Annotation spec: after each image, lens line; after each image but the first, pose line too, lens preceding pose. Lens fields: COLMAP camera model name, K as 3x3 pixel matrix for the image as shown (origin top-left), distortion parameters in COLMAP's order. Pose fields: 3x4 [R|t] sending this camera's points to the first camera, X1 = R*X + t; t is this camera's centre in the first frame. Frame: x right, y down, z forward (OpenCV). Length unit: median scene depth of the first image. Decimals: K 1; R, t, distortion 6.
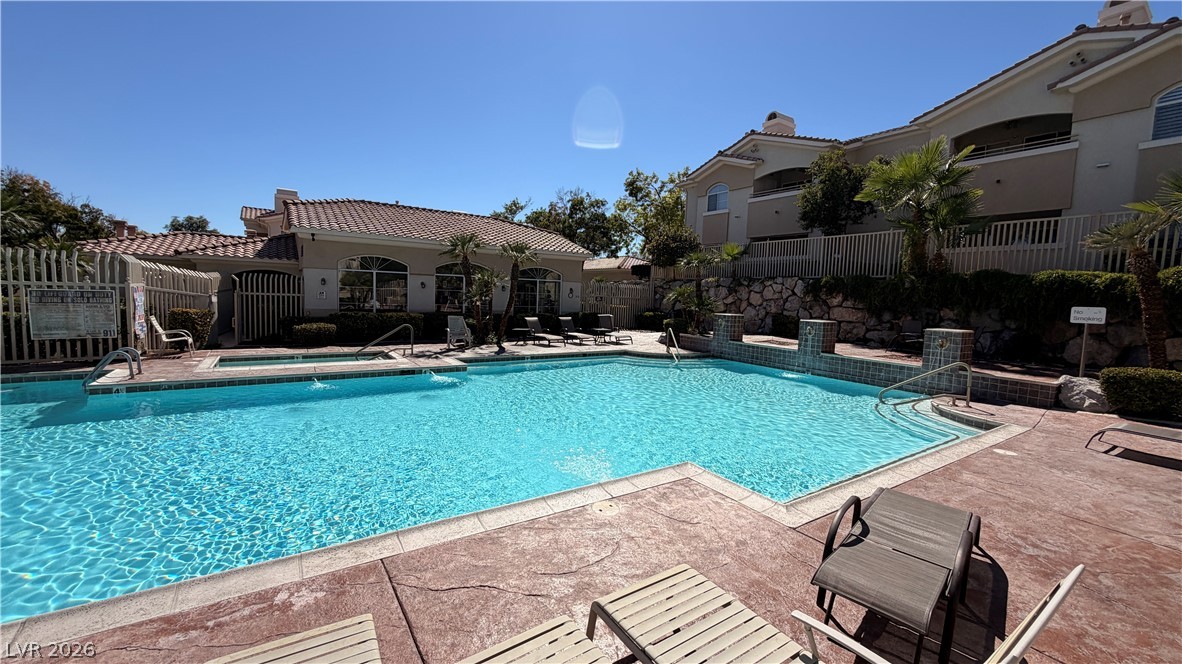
lens RADIAL K [[472.0, 0, 589.2], [0, 472.0, 331.7], [0, 0, 1]] dist [0.000209, 0.000041]
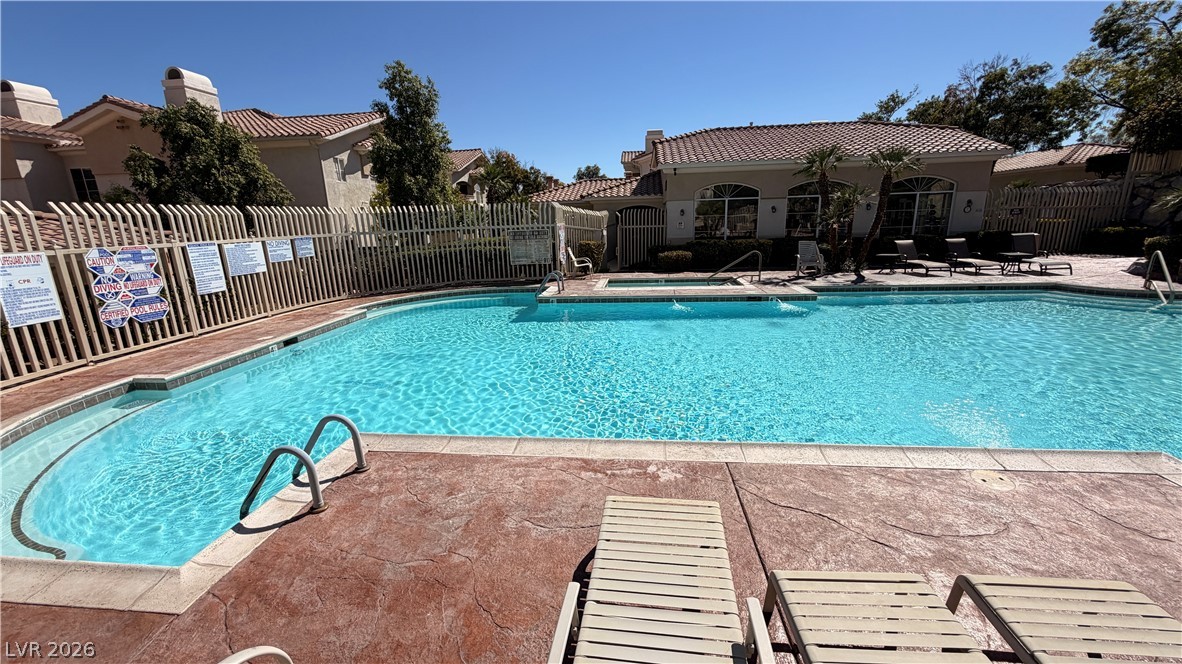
lens RADIAL K [[472.0, 0, 587.9], [0, 472.0, 332.1], [0, 0, 1]] dist [0.000209, 0.000041]
pose [[0.762704, 0.095622, -0.639640, -0.000100], [0.004796, 0.988146, 0.153439, -0.000356], [0.646730, -0.120096, 0.753204, -0.005968]]
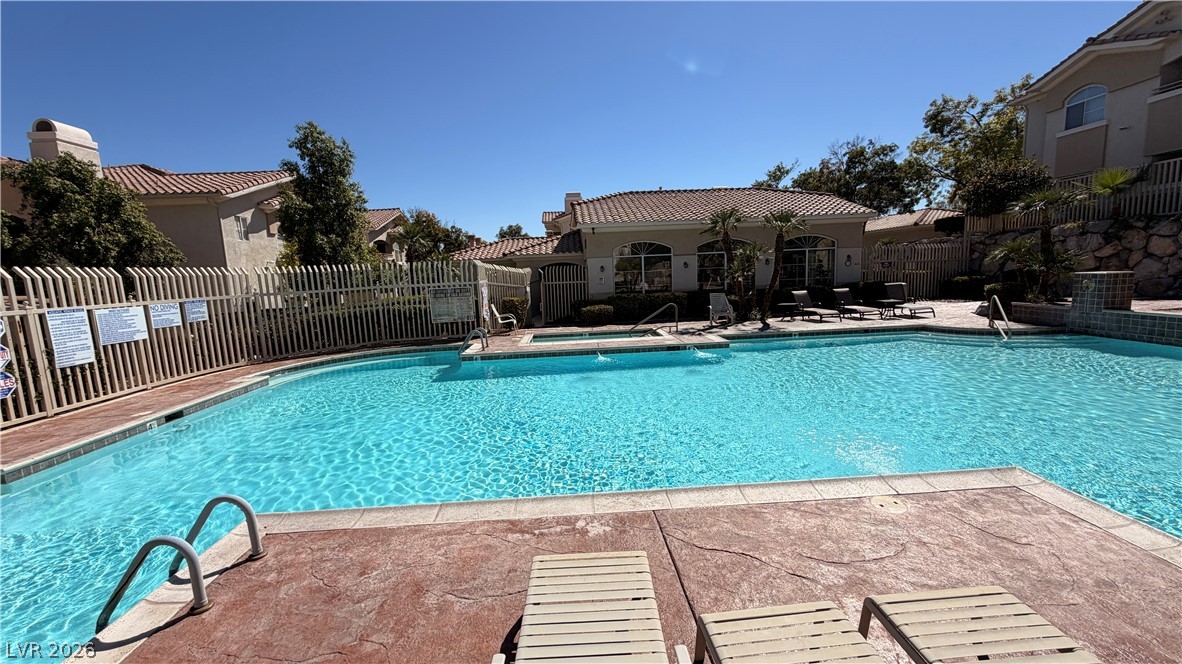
lens RADIAL K [[472.0, 0, 588.3], [0, 472.0, 331.9], [0, 0, 1]] dist [0.000209, 0.000041]
pose [[0.854508, -0.005692, -0.519407, 0.004239], [0.031169, 0.998700, 0.040334, -0.000104], [0.518502, -0.050655, 0.853574, -0.007177]]
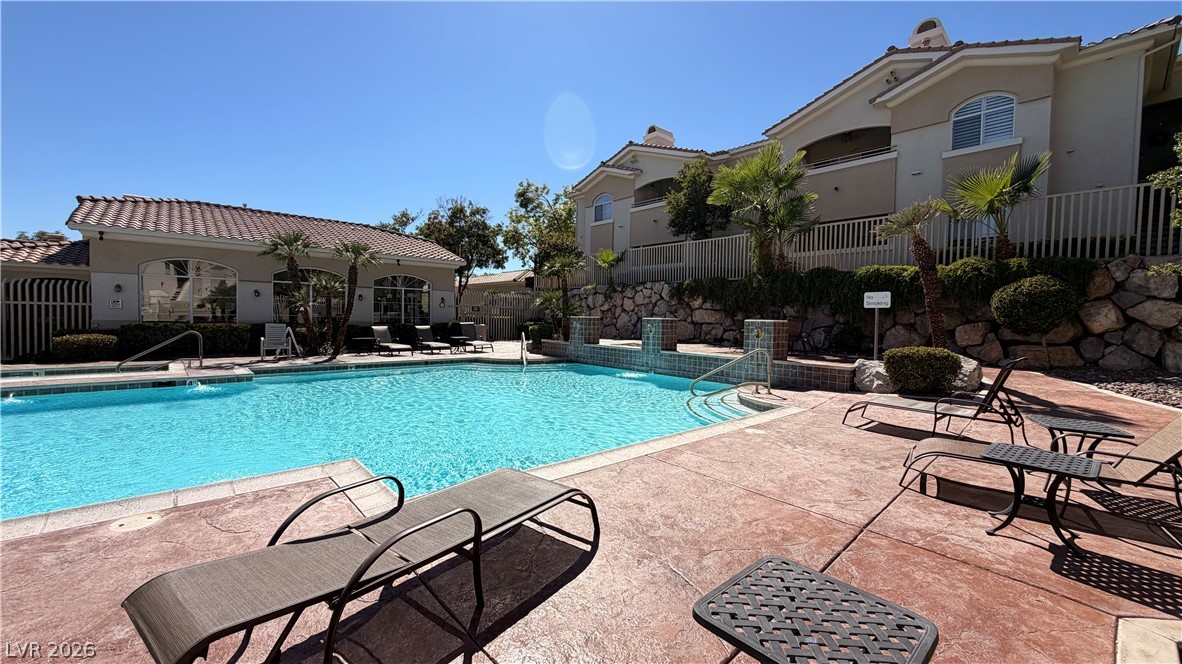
lens RADIAL K [[472.0, 0, 588.4], [0, 472.0, 331.6], [0, 0, 1]] dist [0.000209, 0.000041]
pose [[0.989906, -0.022022, 0.140003, 0.176227], [0.028195, 0.998709, -0.042261, 0.036281], [-0.138892, 0.045782, 0.989249, 0.045420]]
